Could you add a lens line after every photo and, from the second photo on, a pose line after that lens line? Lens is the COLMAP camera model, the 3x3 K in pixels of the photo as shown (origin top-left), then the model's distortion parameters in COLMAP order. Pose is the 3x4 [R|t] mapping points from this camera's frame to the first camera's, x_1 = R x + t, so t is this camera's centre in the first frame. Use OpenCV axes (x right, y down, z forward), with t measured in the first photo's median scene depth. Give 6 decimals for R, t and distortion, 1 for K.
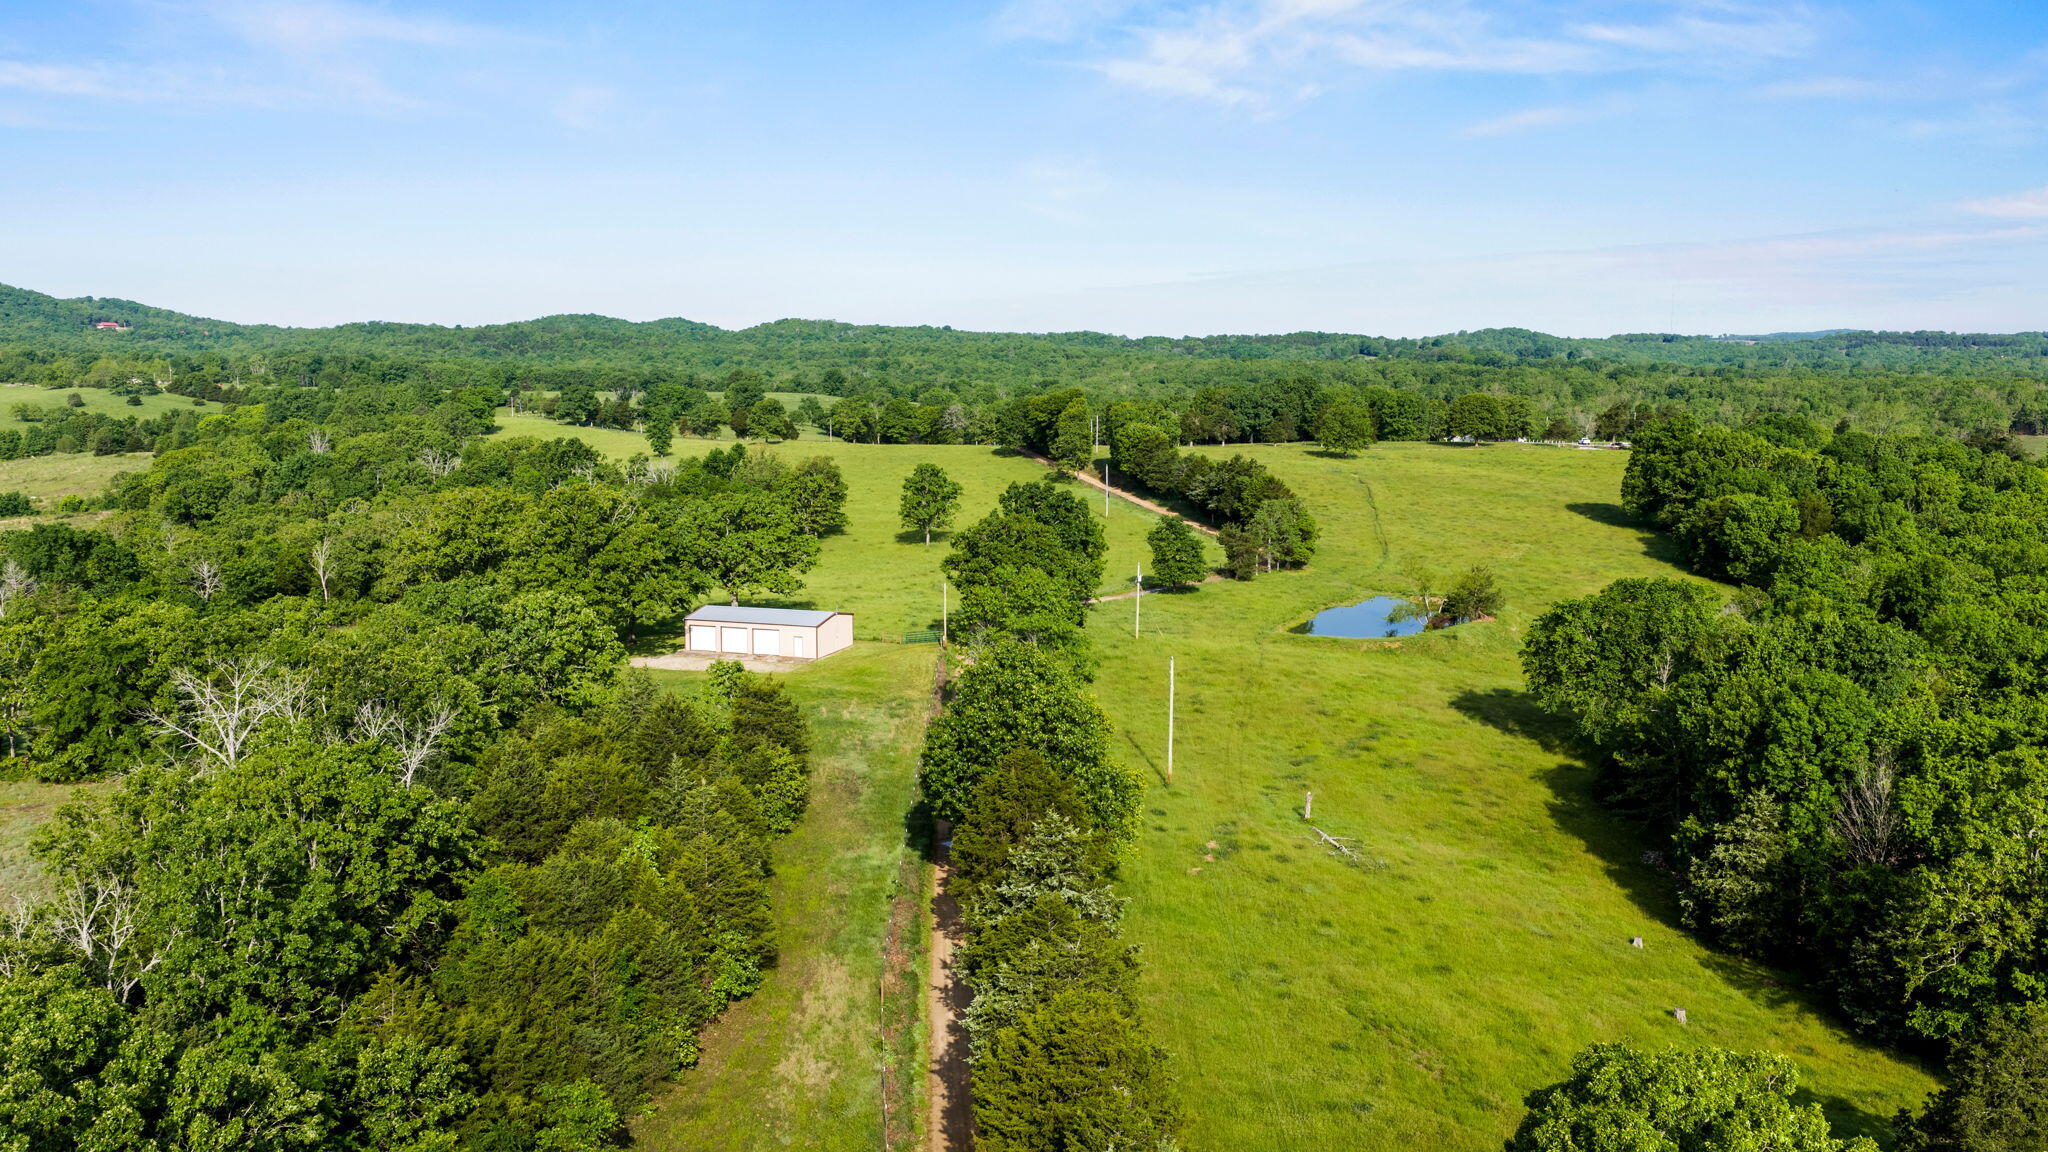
lens RADIAL K [[1708.0, 0, 1032.1], [0, 1708.0, 573.0], [0, 0, 1]] dist [0.040836, -0.081247]
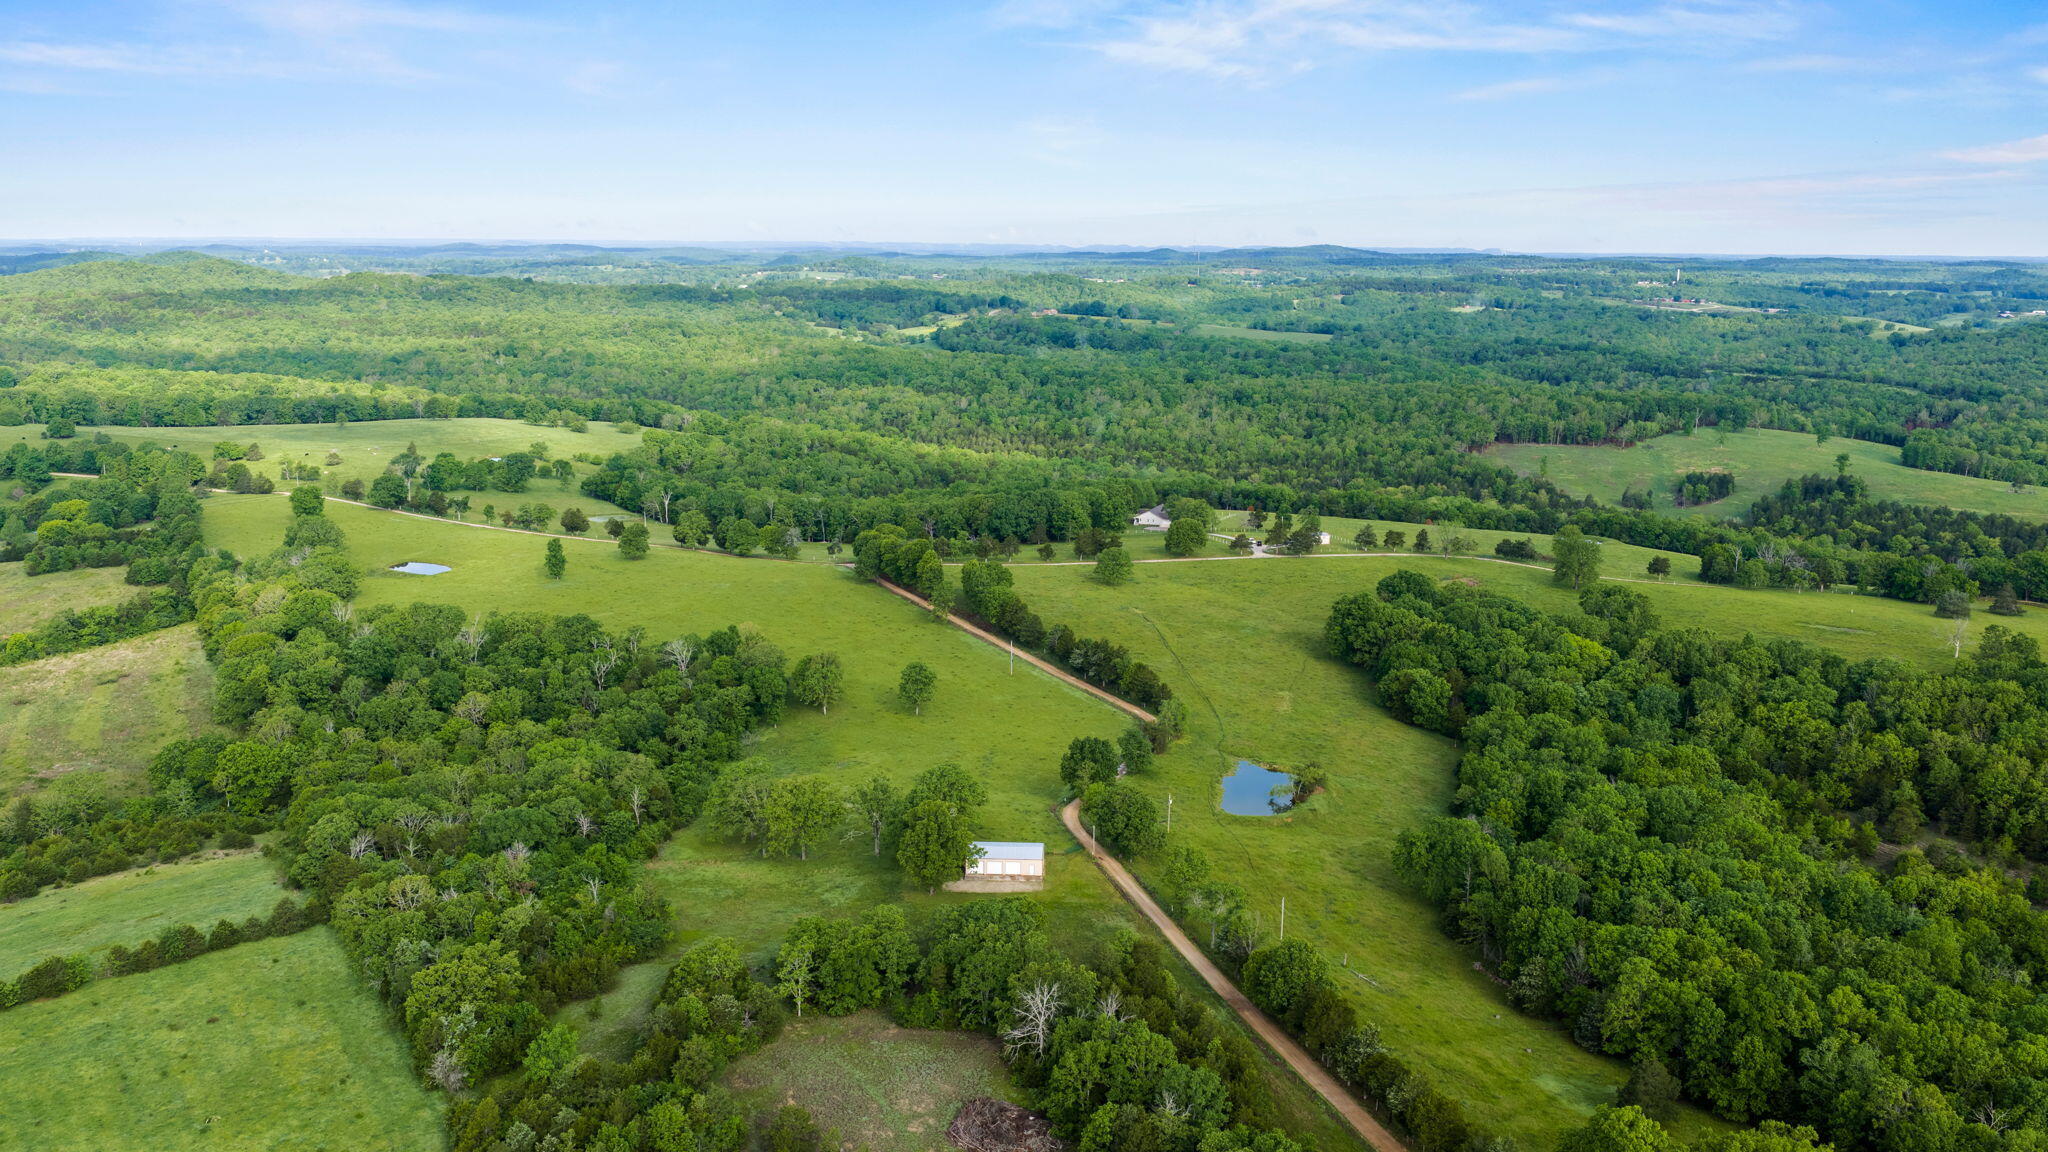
lens RADIAL K [[1708.0, 0, 1032.1], [0, 1708.0, 573.0], [0, 0, 1]] dist [0.040836, -0.081247]
pose [[0.962032, -0.044032, 0.269361, -0.097960], [0.027659, 0.997548, 0.064282, -0.063215], [-0.271531, -0.054391, 0.960891, -0.125920]]
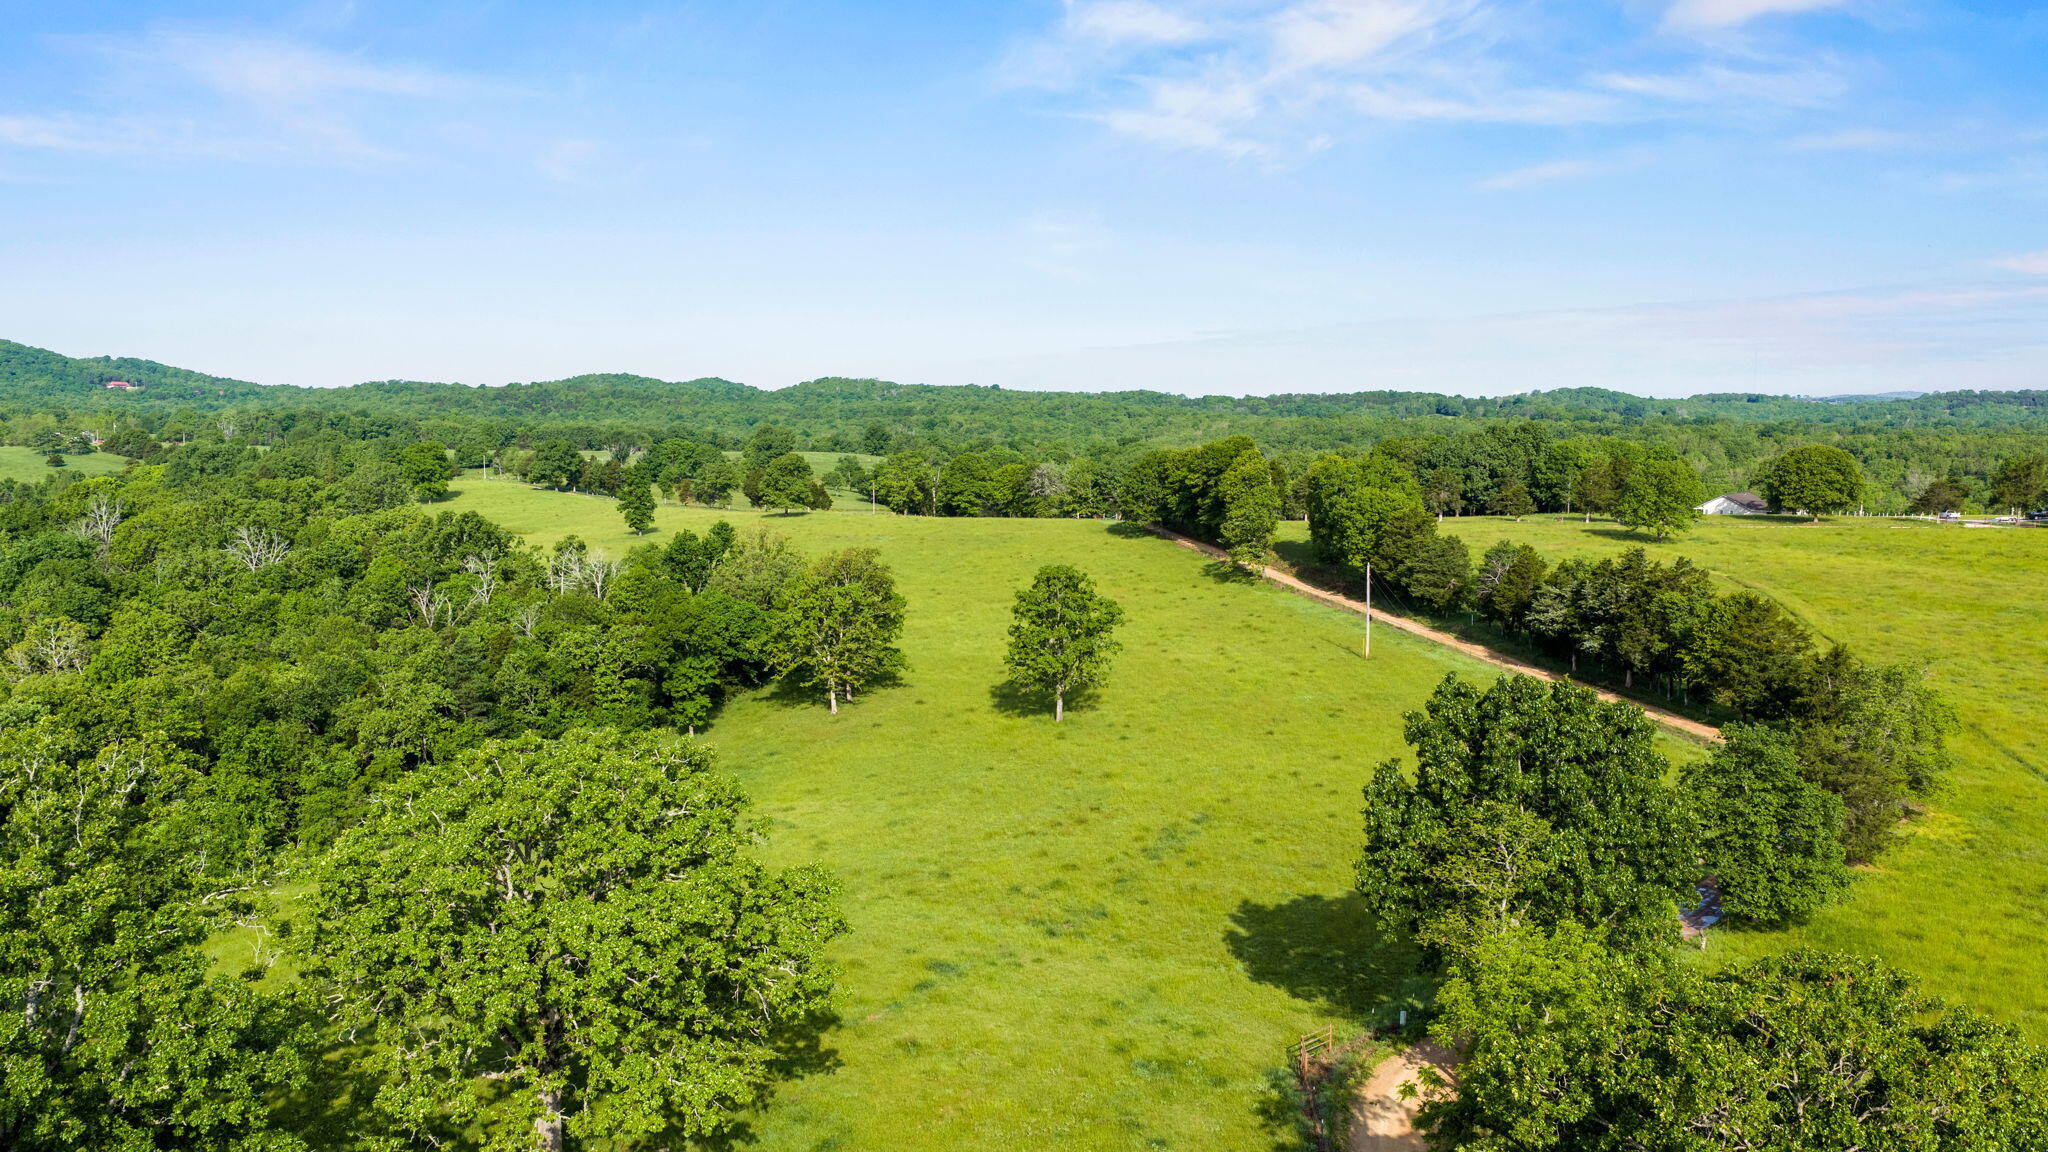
lens RADIAL K [[1708.0, 0, 1032.1], [0, 1708.0, 573.0], [0, 0, 1]] dist [0.040836, -0.081247]
pose [[0.999721, 0.001574, -0.023552, -0.015362], [-0.002446, 0.999312, -0.037018, -0.011358], [0.023477, 0.037065, 0.999037, 0.127177]]
